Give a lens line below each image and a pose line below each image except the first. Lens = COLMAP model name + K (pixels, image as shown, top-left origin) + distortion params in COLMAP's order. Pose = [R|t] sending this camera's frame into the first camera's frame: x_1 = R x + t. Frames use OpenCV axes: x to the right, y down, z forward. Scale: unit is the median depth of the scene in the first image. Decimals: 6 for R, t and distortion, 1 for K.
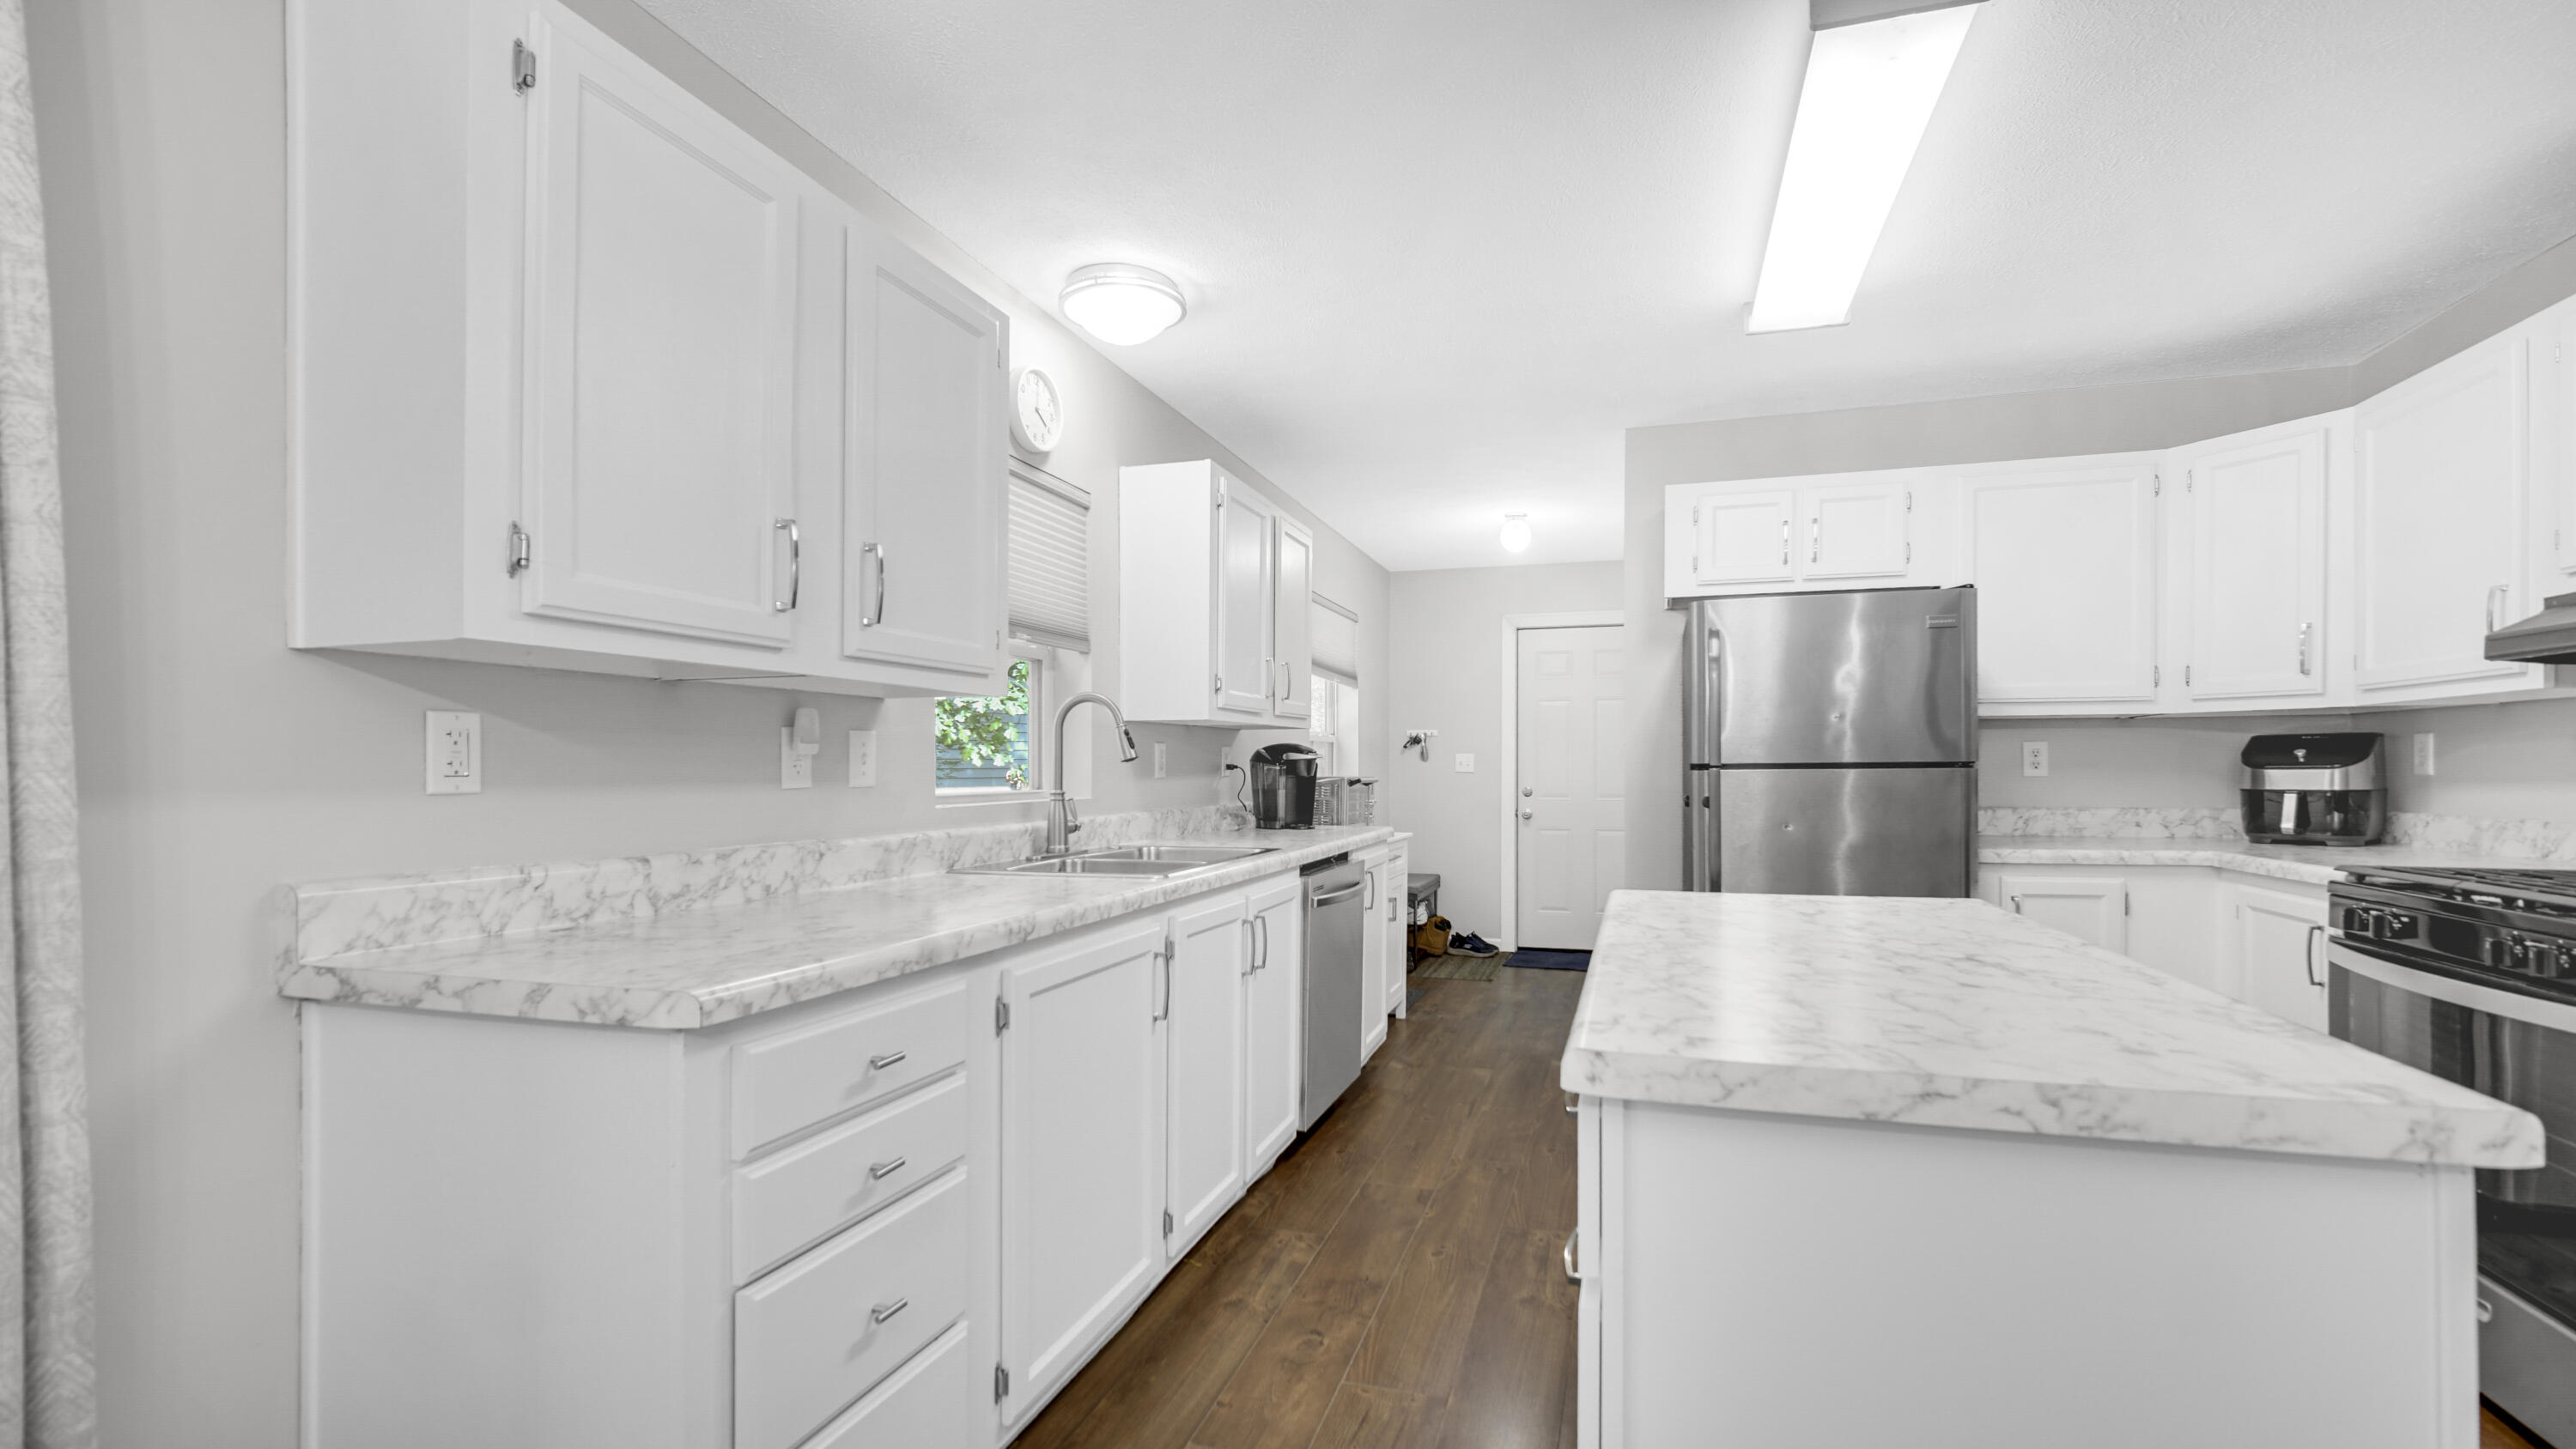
lens RADIAL K [[1048.0, 0, 1342.5], [0, 1048.0, 762.2], [0, 0, 1]] dist [-0.004364, 0.002129]
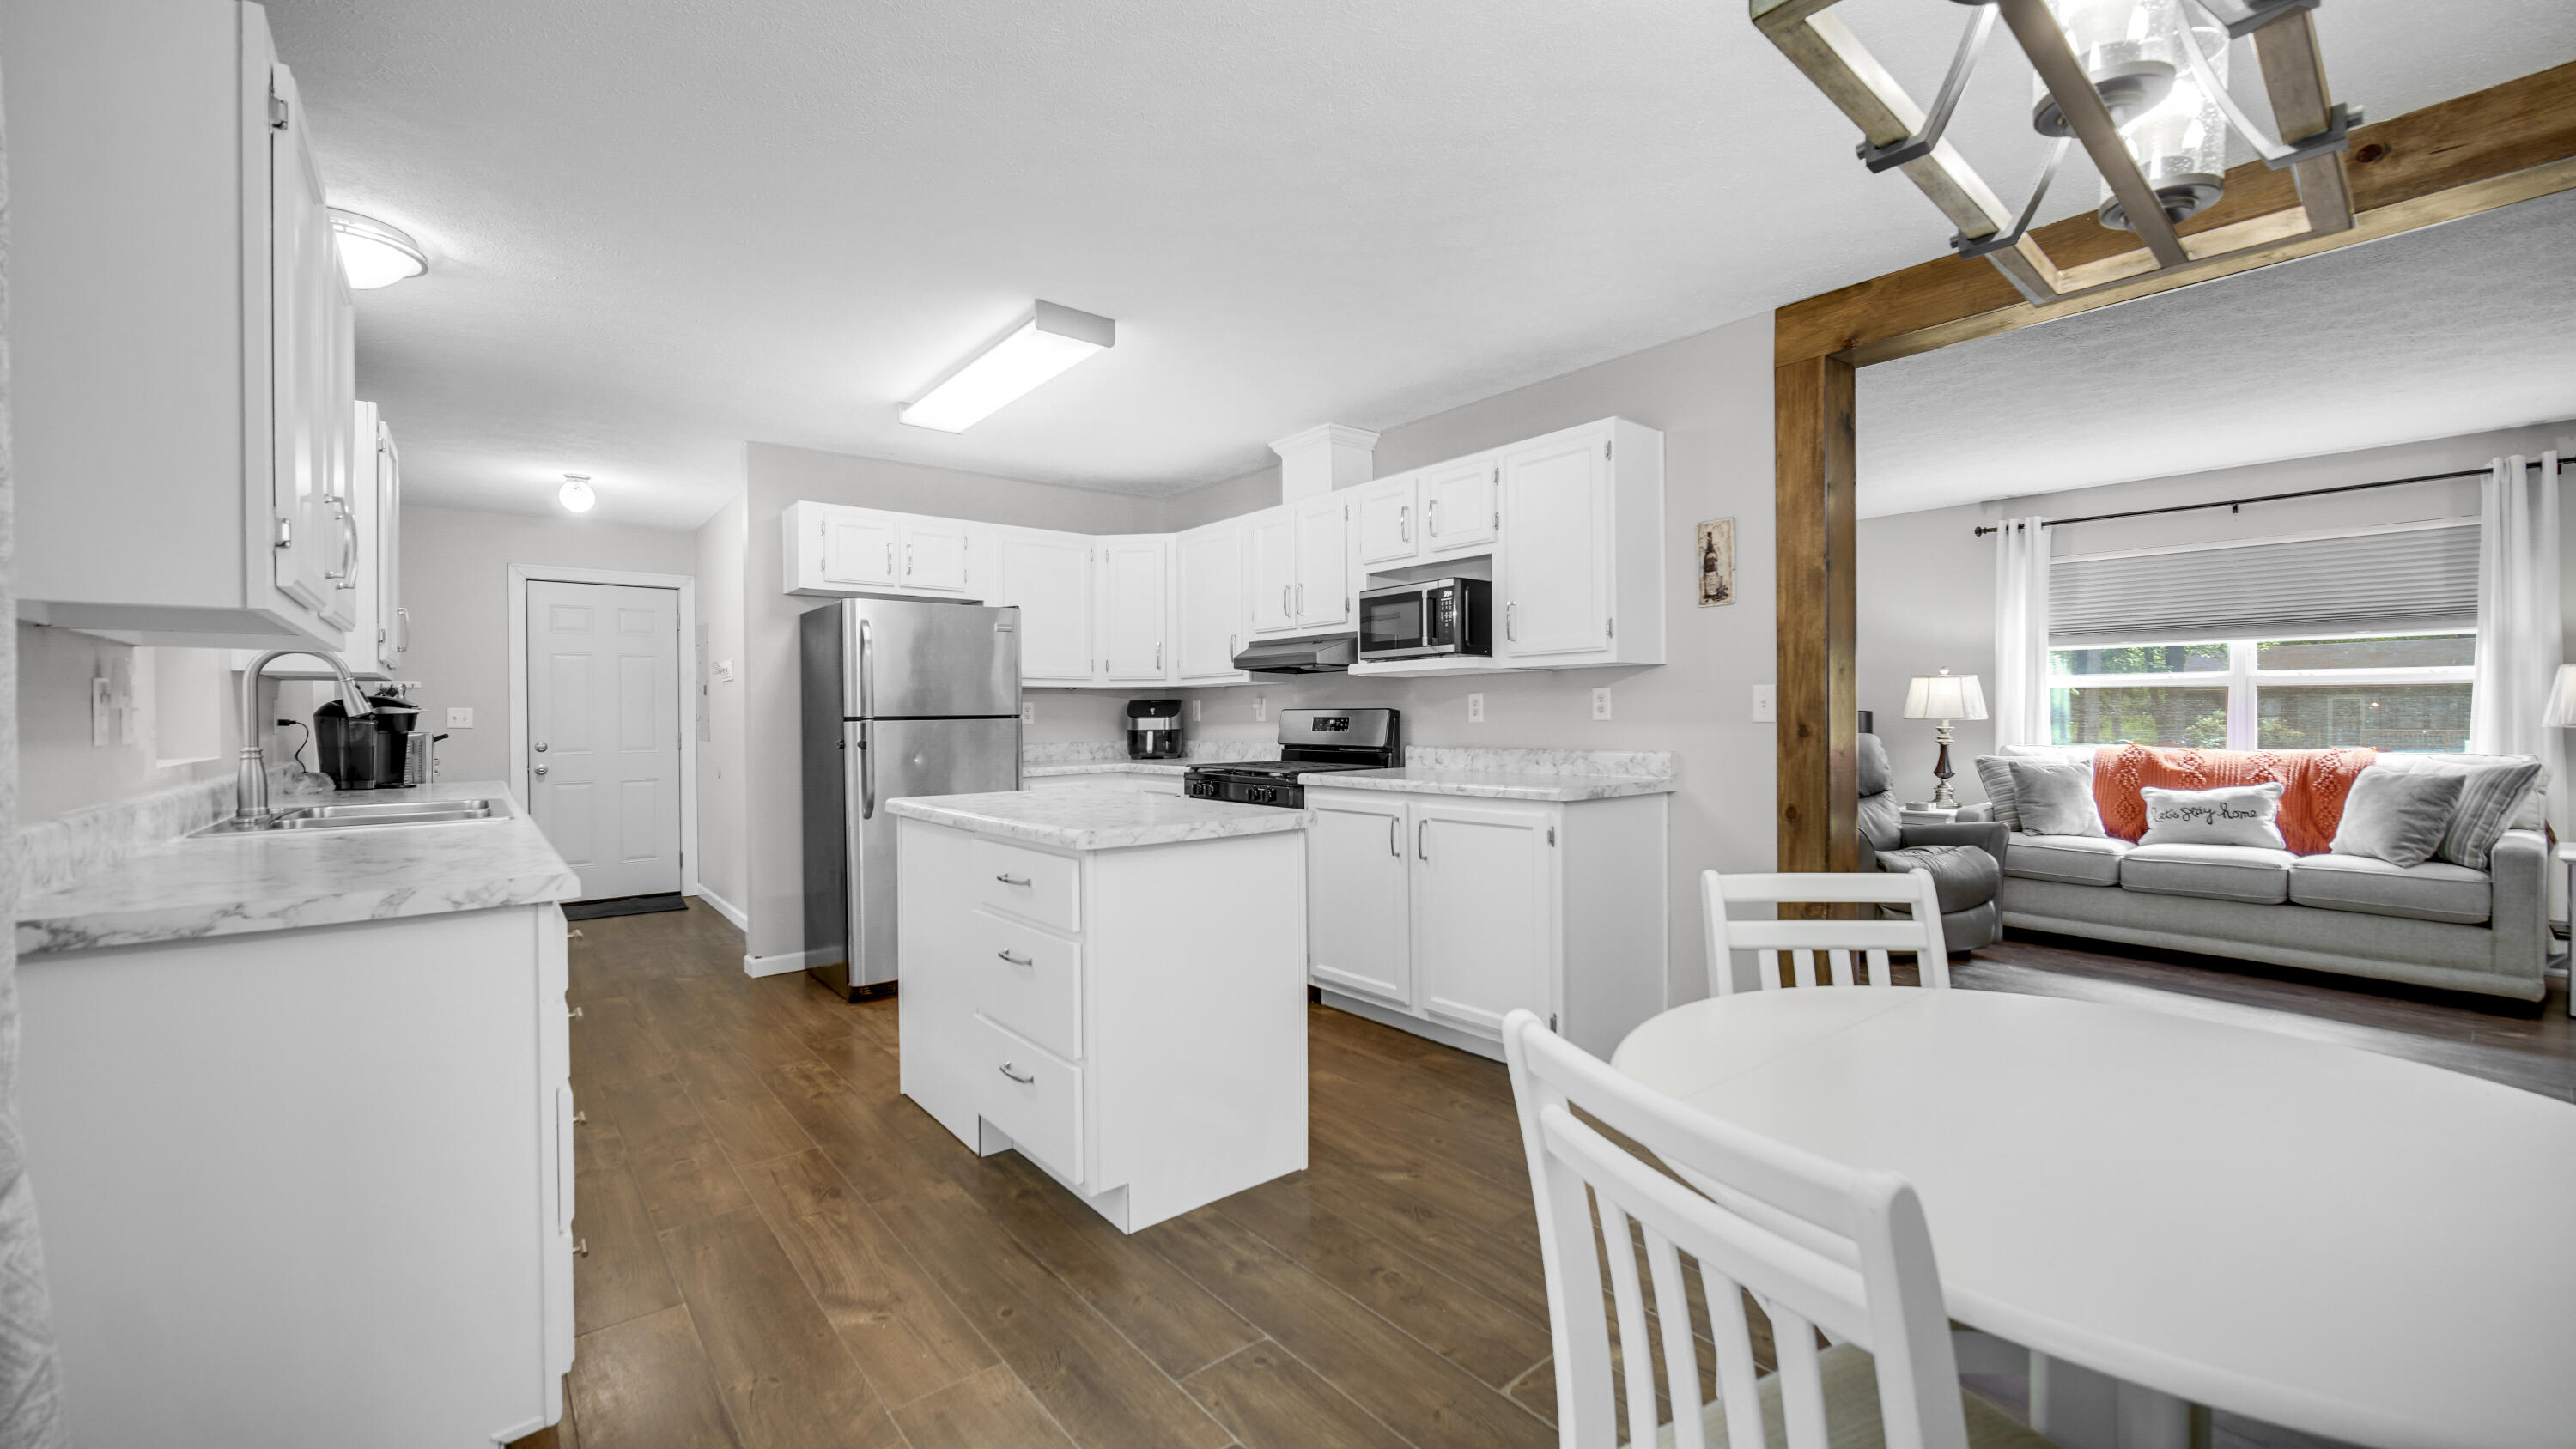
lens RADIAL K [[1048.0, 0, 1267.5], [0, 1048.0, 721.0], [0, 0, 1]] dist [-0.004364, 0.002129]
pose [[0.579285, -0.006394, 0.815100, -0.534355], [0.002652, 0.999979, 0.005960, 0.000433], [-0.815121, -0.001291, 0.579289, -0.271005]]
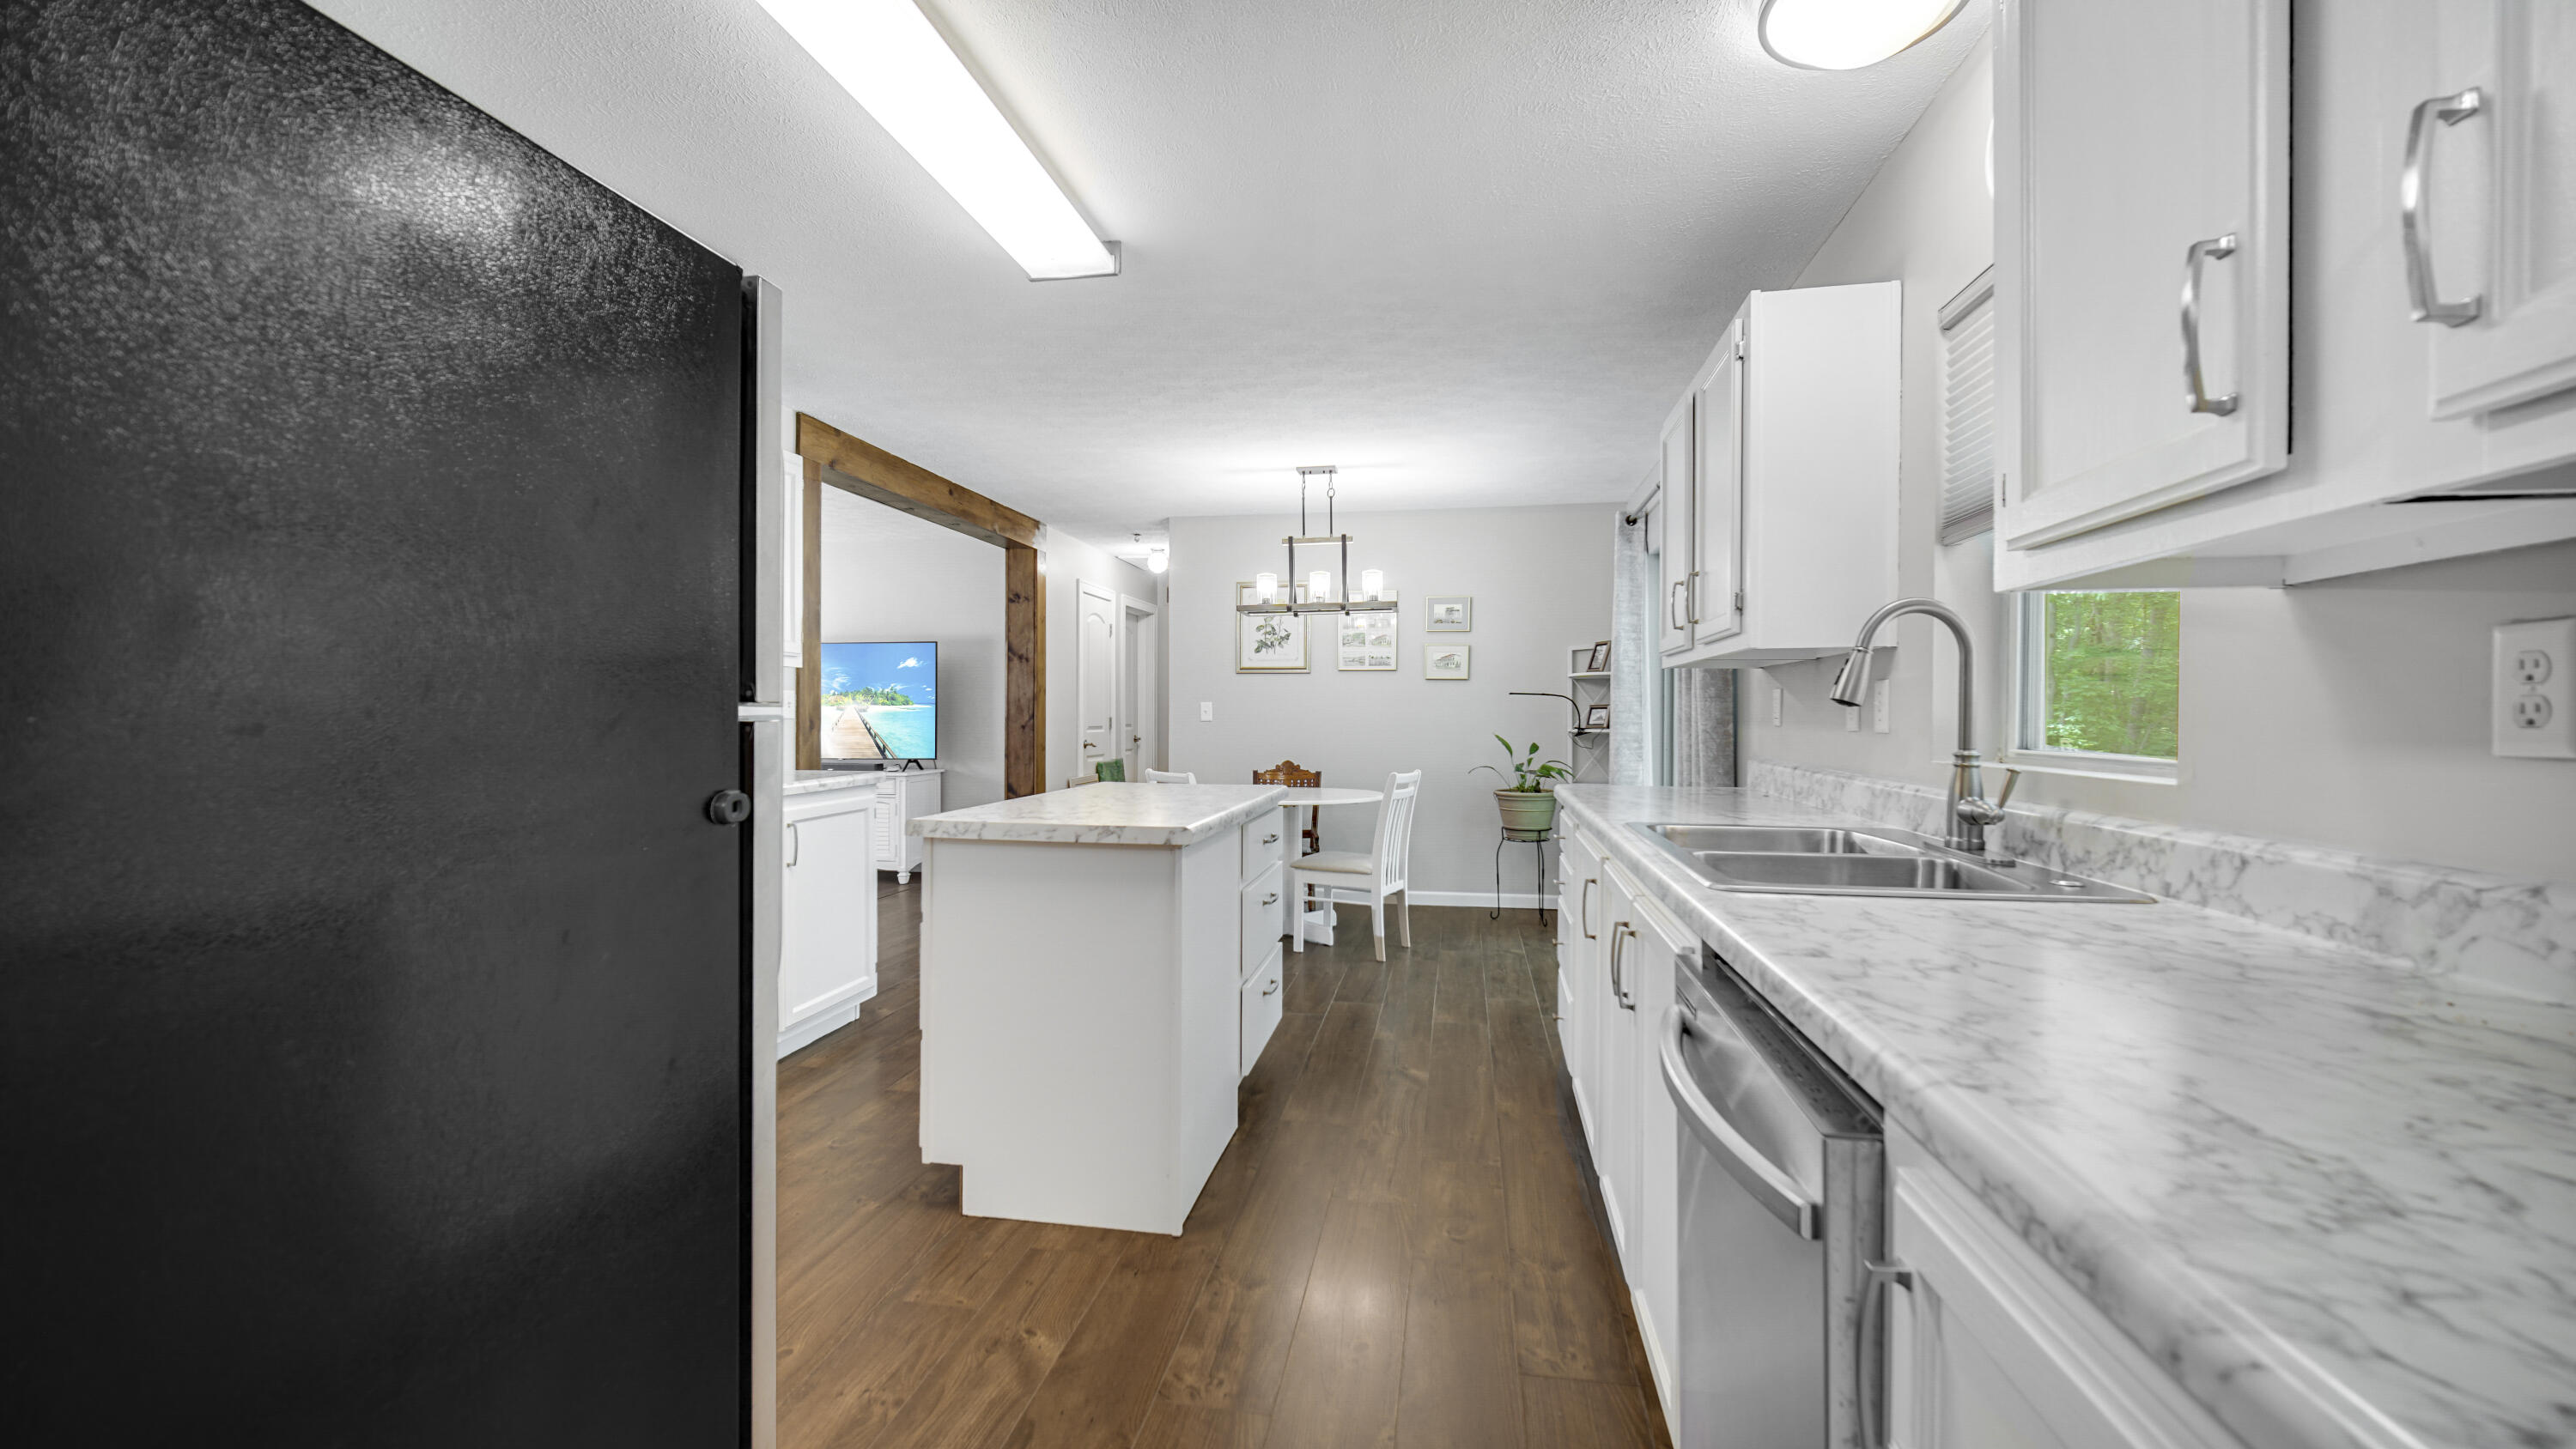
lens RADIAL K [[1048.0, 0, 1281.6], [0, 1048.0, 710.6], [0, 0, 1]] dist [-0.004364, 0.002129]
pose [[-0.996427, -0.003741, -0.084379, 0.205501], [-0.003176, 0.999972, -0.006827, 0.008368], [0.084402, -0.006535, -0.996410, 1.697216]]
